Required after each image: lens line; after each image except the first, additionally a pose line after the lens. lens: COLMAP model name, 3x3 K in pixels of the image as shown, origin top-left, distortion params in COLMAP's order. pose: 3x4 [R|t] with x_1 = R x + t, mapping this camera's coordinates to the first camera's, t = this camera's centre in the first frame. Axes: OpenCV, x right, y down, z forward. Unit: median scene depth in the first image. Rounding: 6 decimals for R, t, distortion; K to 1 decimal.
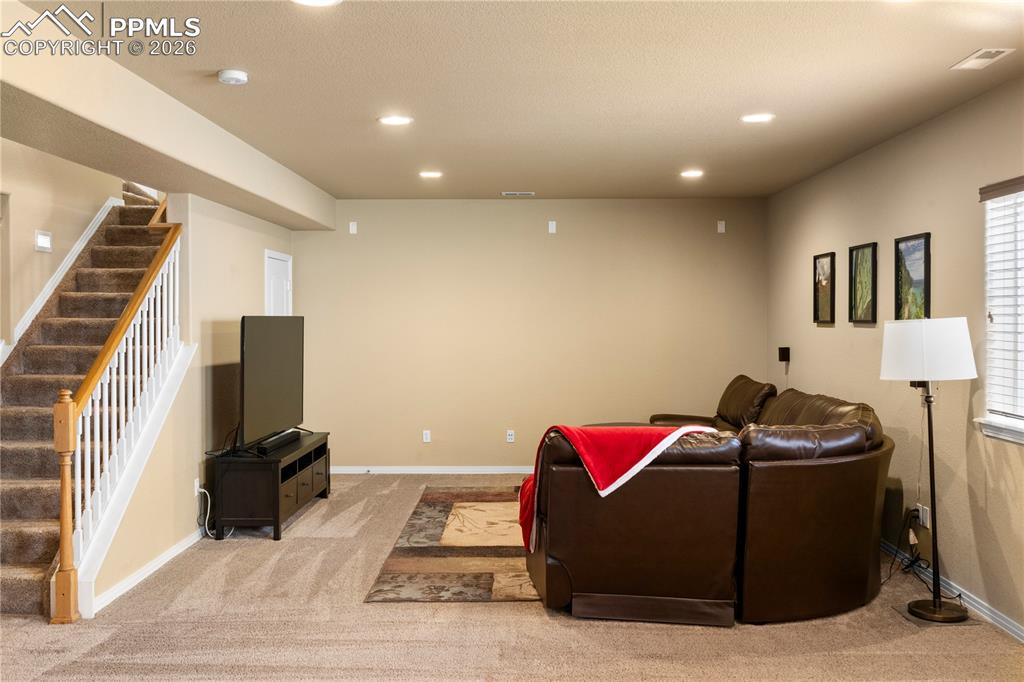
lens RADIAL K [[887.8, 0, 509.4], [0, 887.8, 338.7], [0, 0, 1]] dist [-0.003765, 0.001054]
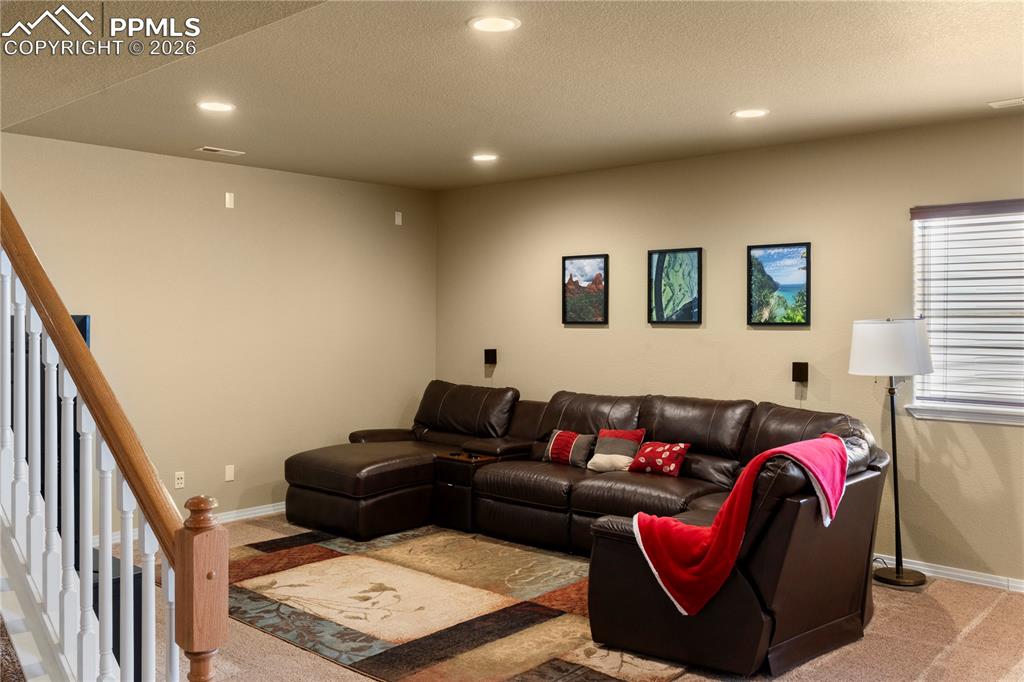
lens RADIAL K [[887.8, 0, 510.1], [0, 887.8, 336.2], [0, 0, 1]] dist [-0.003765, 0.001054]
pose [[0.676918, -0.015992, 0.735885, -0.575461], [0.017440, 0.999832, 0.005685, -0.014173], [-0.735852, 0.008986, 0.677083, 0.496653]]
